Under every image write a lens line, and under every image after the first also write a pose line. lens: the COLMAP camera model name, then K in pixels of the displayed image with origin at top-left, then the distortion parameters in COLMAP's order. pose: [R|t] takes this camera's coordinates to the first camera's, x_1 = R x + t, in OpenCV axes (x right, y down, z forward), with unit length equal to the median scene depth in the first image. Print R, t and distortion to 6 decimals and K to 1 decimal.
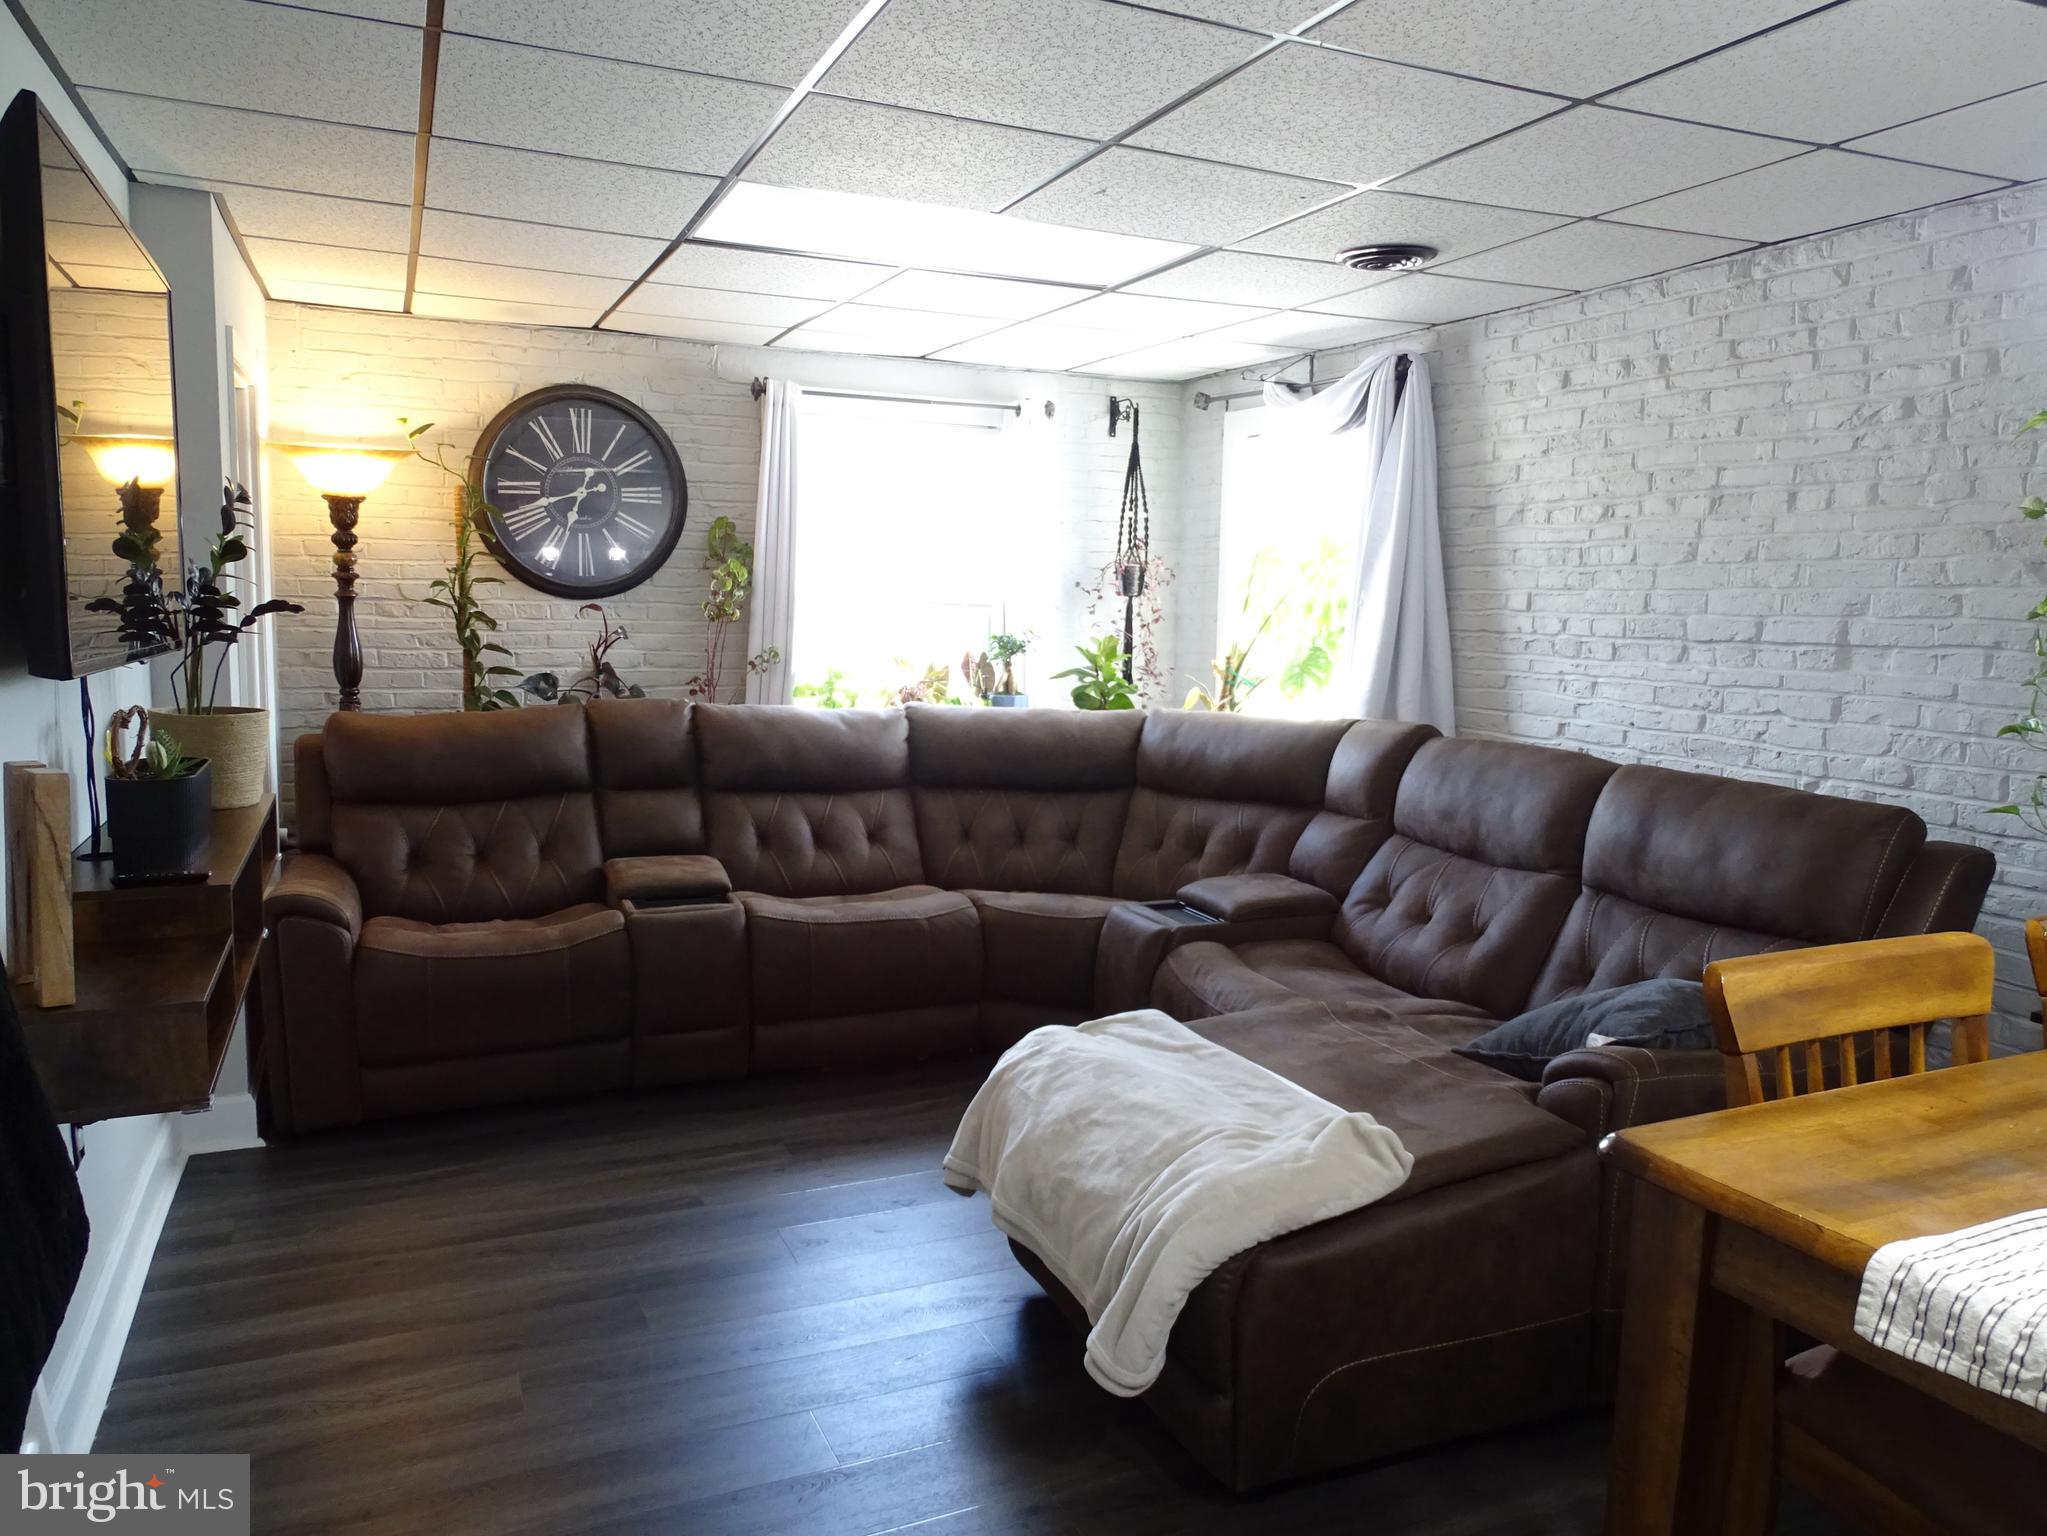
lens RADIAL K [[1470.5, 0, 1026.7], [0, 1470.5, 767.8], [0, 0, 1]] dist [0.009290, 0.001432]
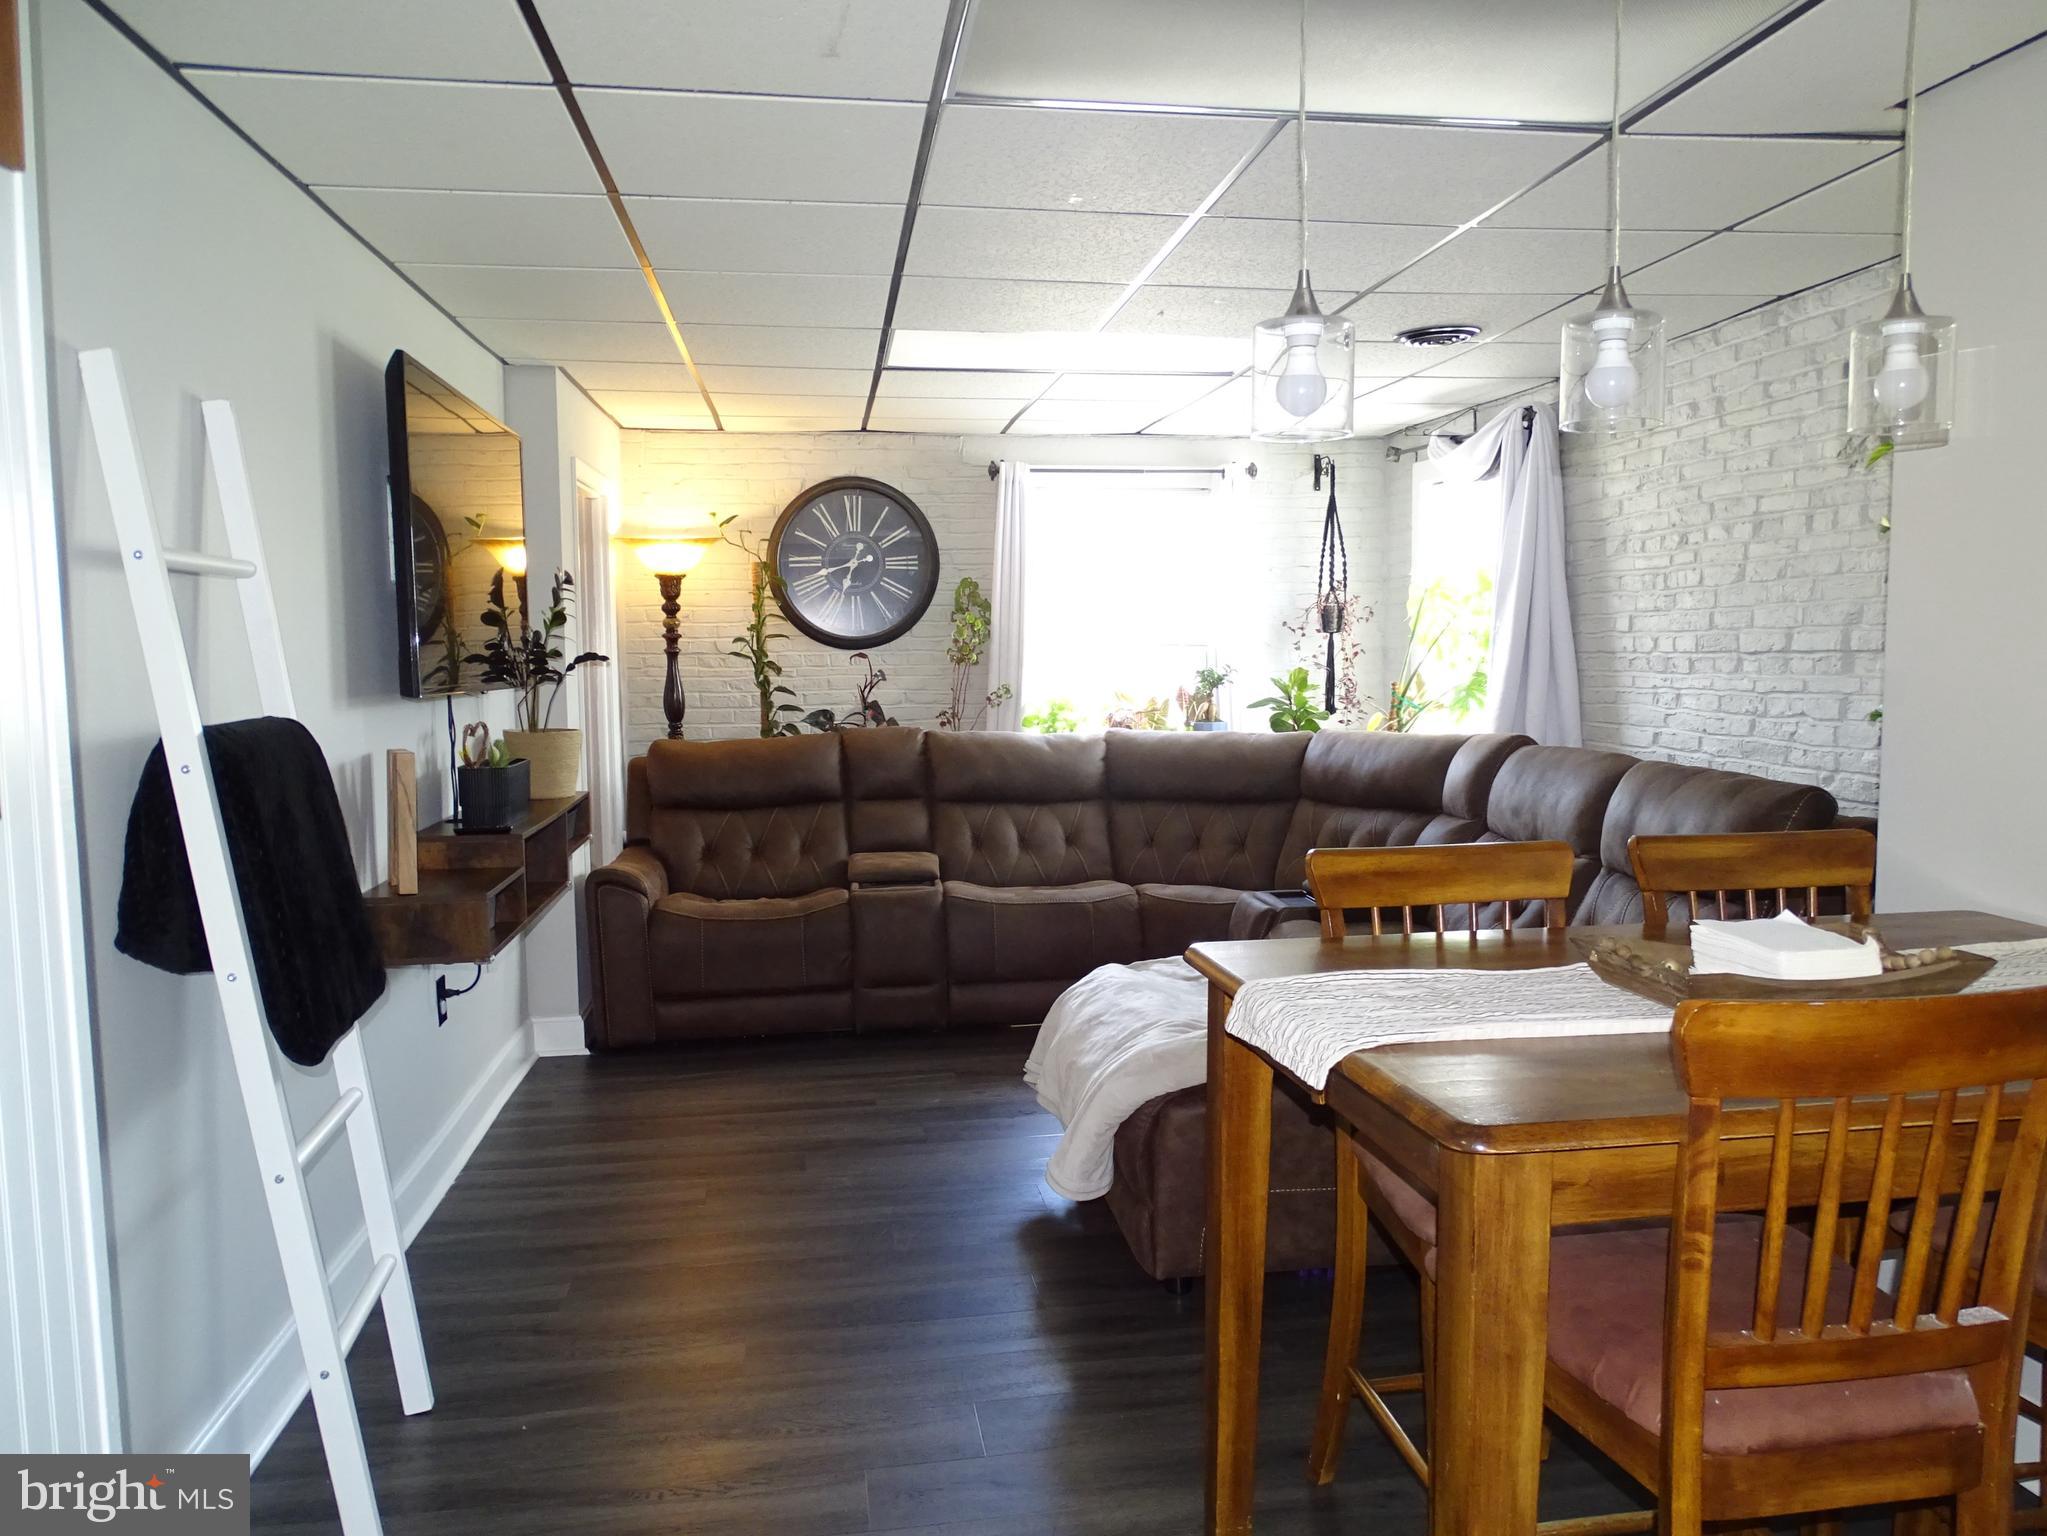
lens RADIAL K [[1470.5, 0, 1022.8], [0, 1470.5, 772.9], [0, 0, 1]] dist [0.009290, 0.001432]
pose [[0.964880, -0.008237, -0.262564, 0.183872], [-0.000165, 0.999489, -0.031962, 0.032792], [0.262693, 0.030883, 0.964385, -0.170767]]
